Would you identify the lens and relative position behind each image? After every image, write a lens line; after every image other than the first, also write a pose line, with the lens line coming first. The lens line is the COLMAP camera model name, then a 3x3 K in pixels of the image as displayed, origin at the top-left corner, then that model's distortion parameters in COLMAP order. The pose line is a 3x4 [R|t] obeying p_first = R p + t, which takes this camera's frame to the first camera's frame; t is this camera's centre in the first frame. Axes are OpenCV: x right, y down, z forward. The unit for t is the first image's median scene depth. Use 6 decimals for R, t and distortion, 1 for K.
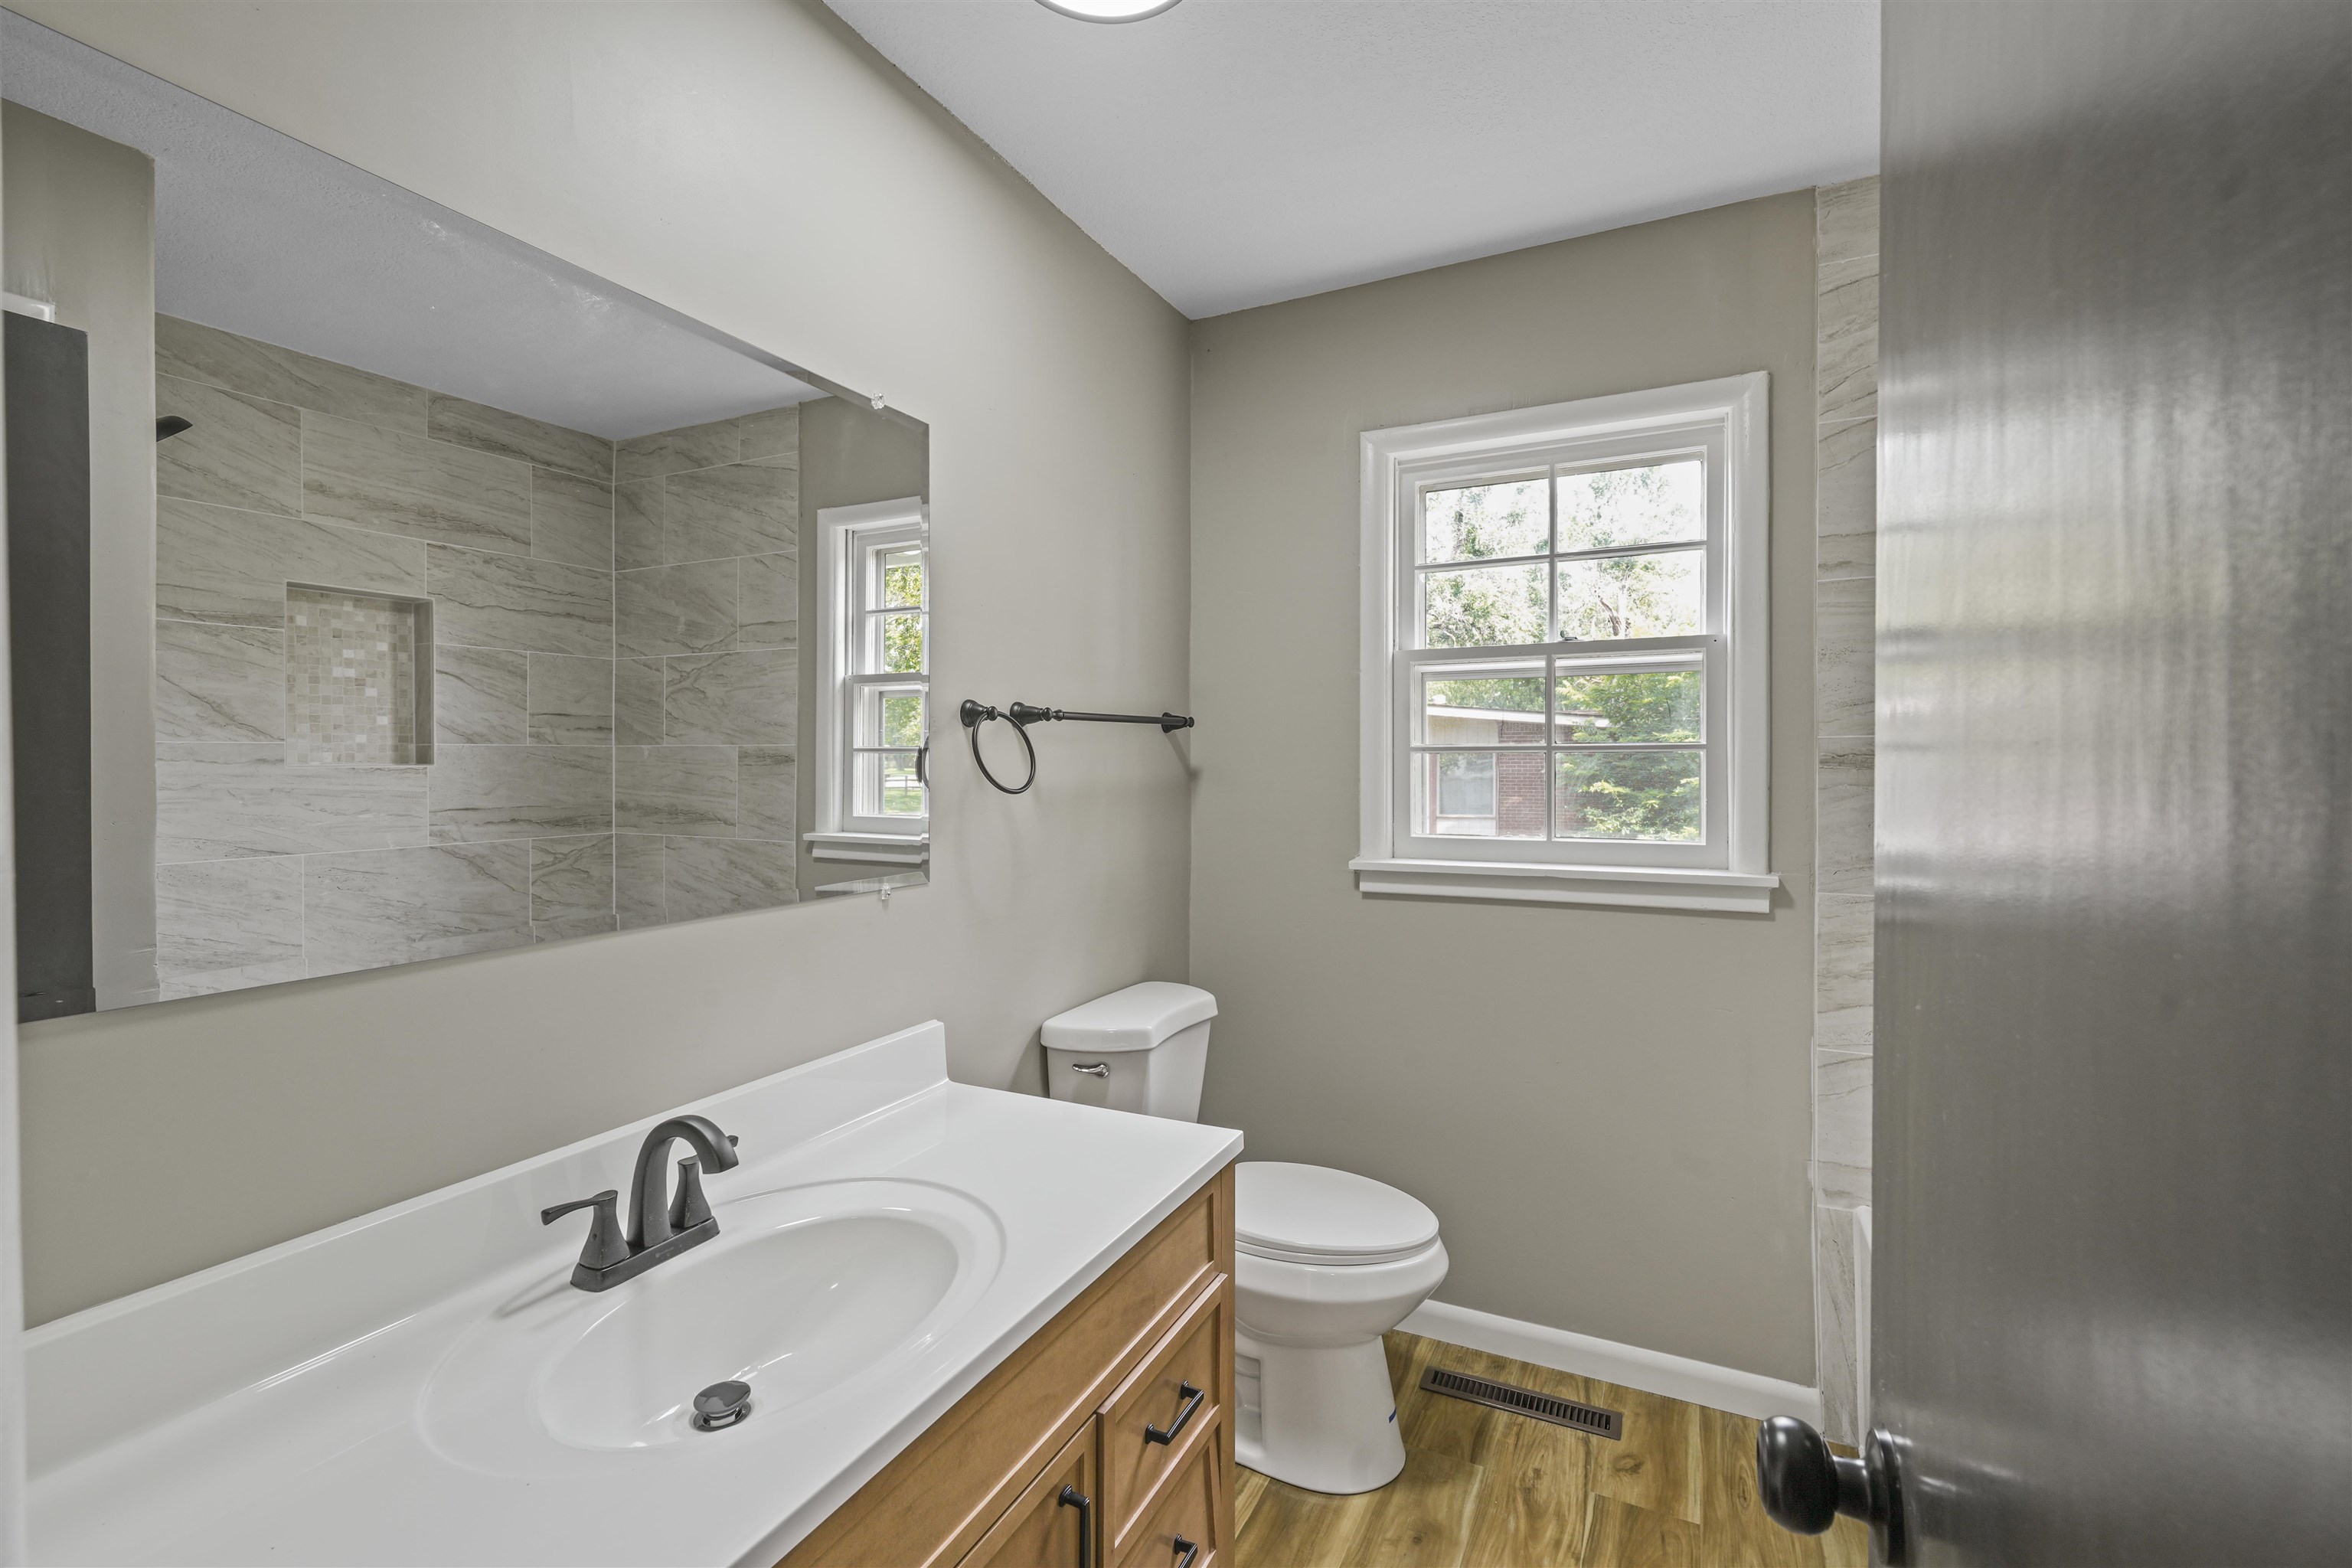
lens RADIAL K [[1030.0, 0, 1178.0], [0, 1030.0, 767.8], [0, 0, 1]] dist [0.003354, -0.000083]
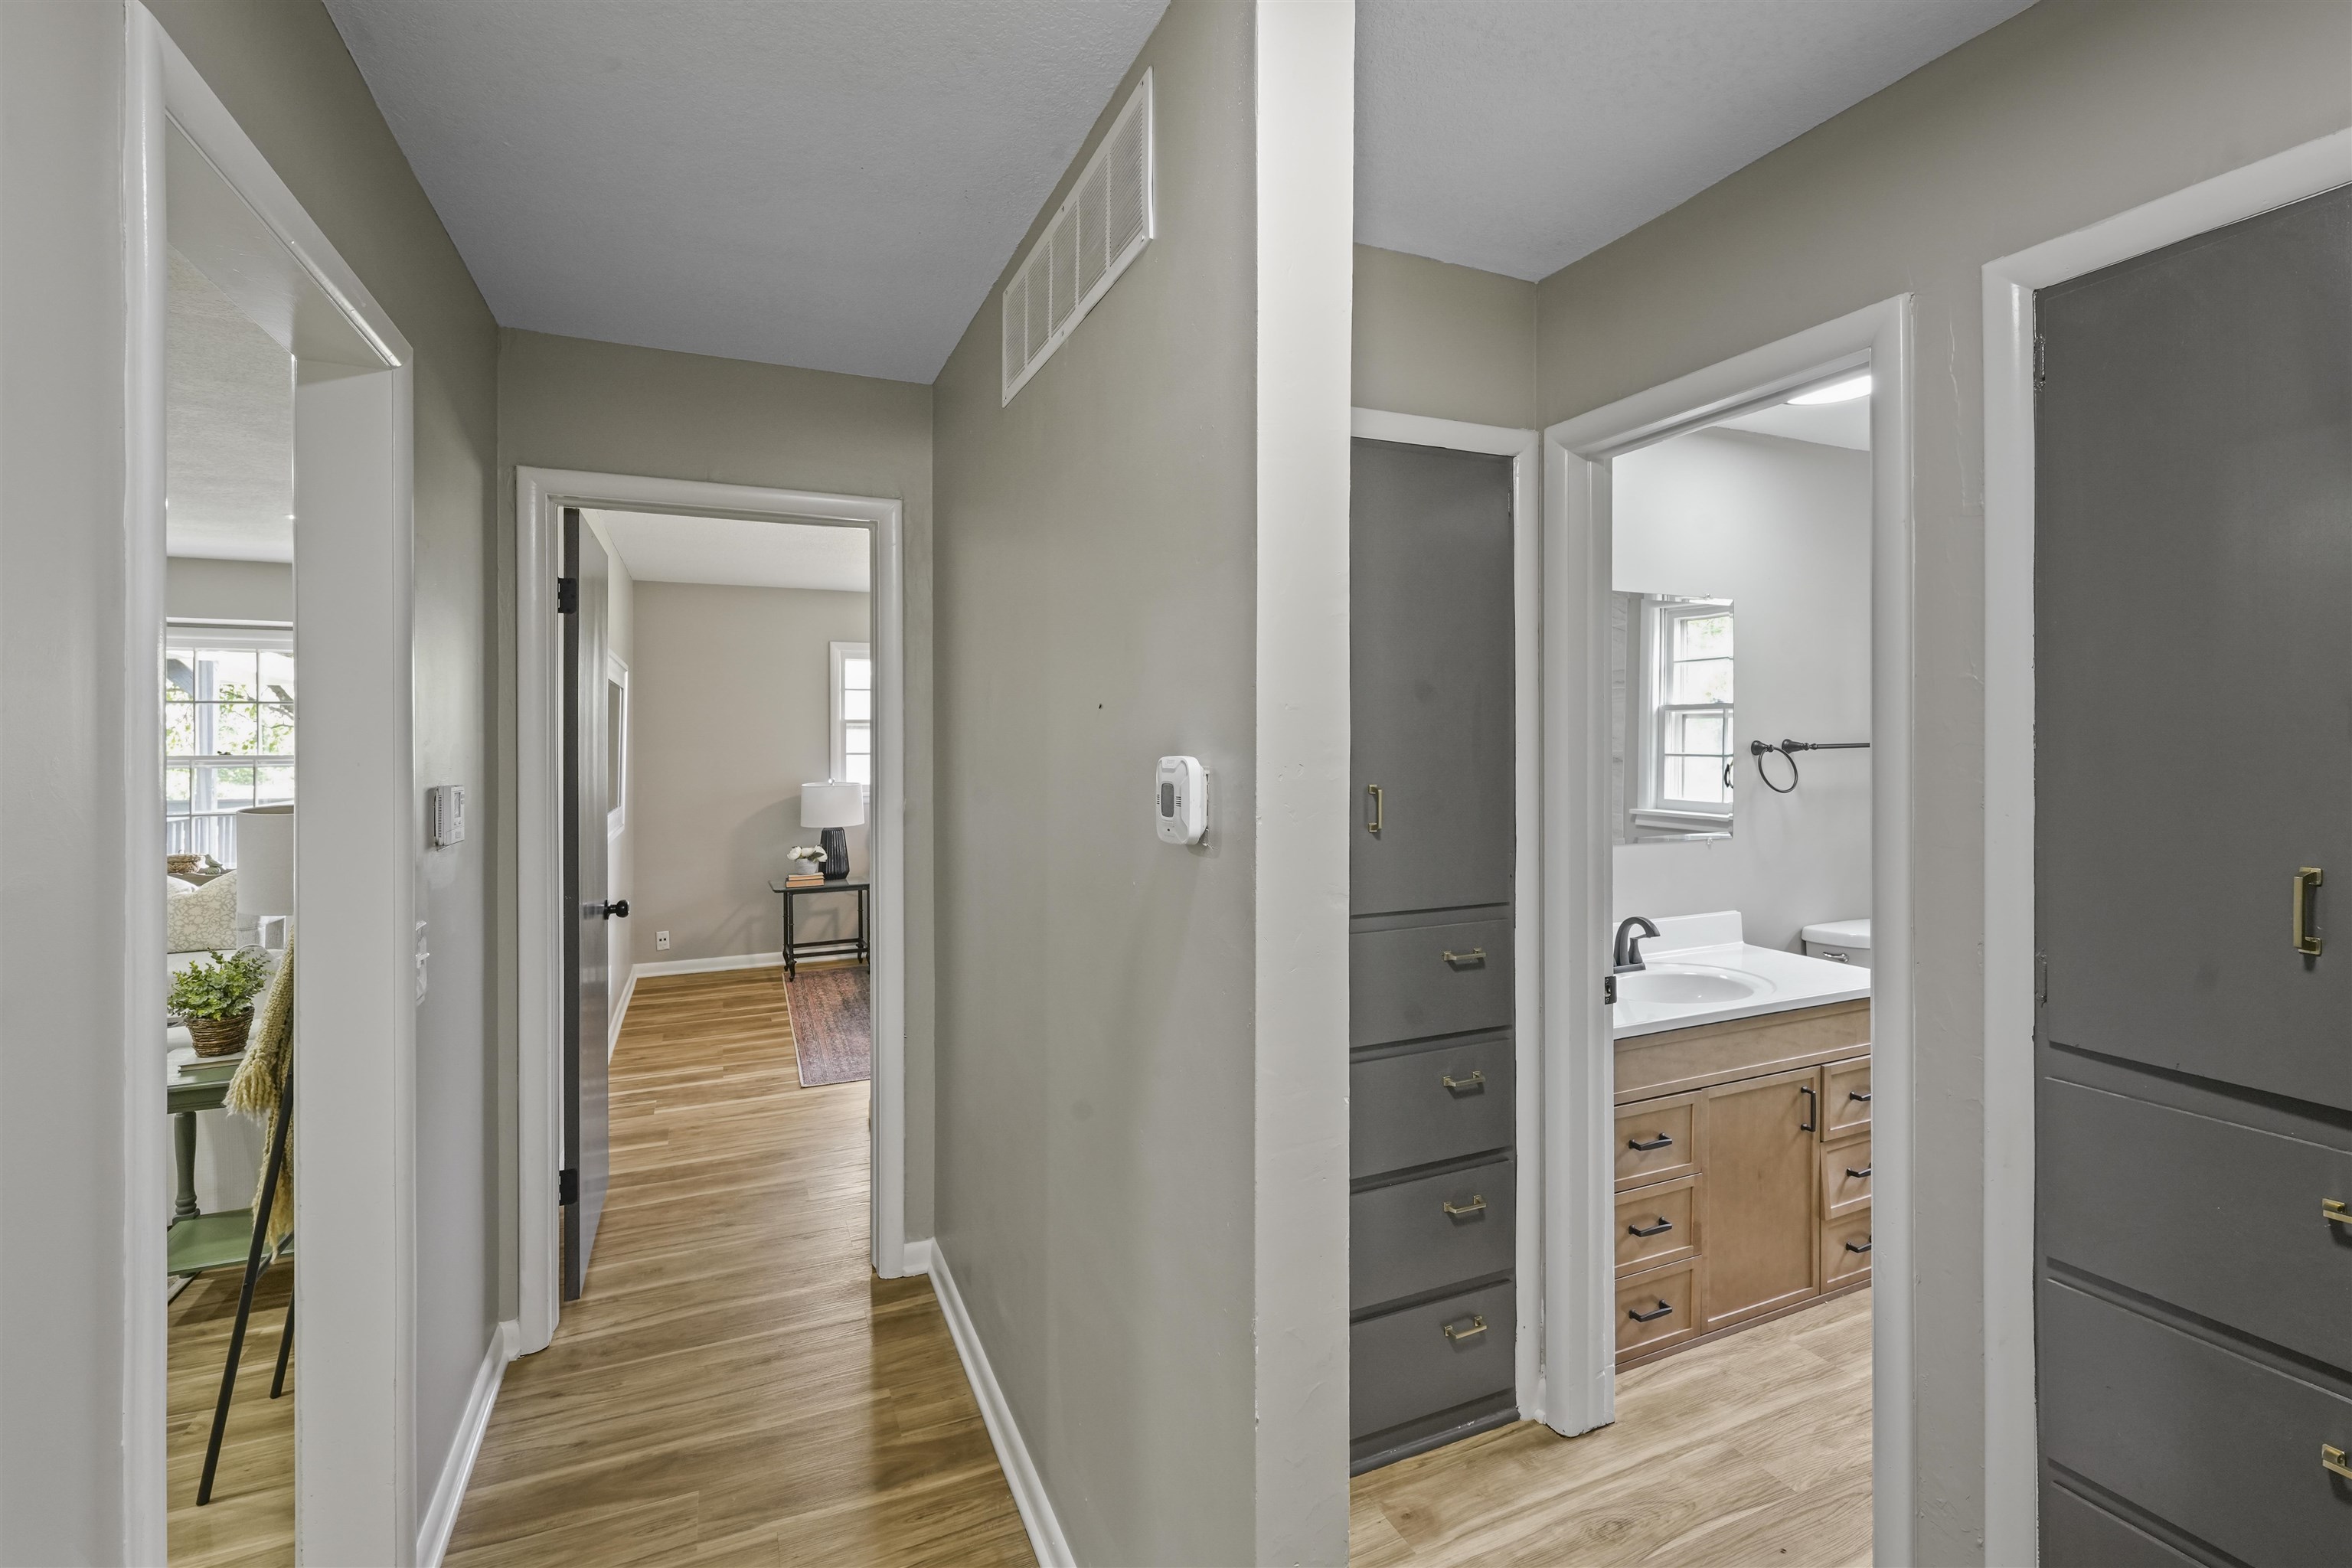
lens RADIAL K [[1051.0, 0, 1190.0], [0, 1051.0, 741.1], [0, 0, 1]] dist [-0.000853, -0.000187]
pose [[0.777907, 0.003655, -0.628368, 0.172499], [-0.003692, 0.999992, 0.001247, -0.058018], [0.628368, 0.001350, 0.777915, -0.997245]]
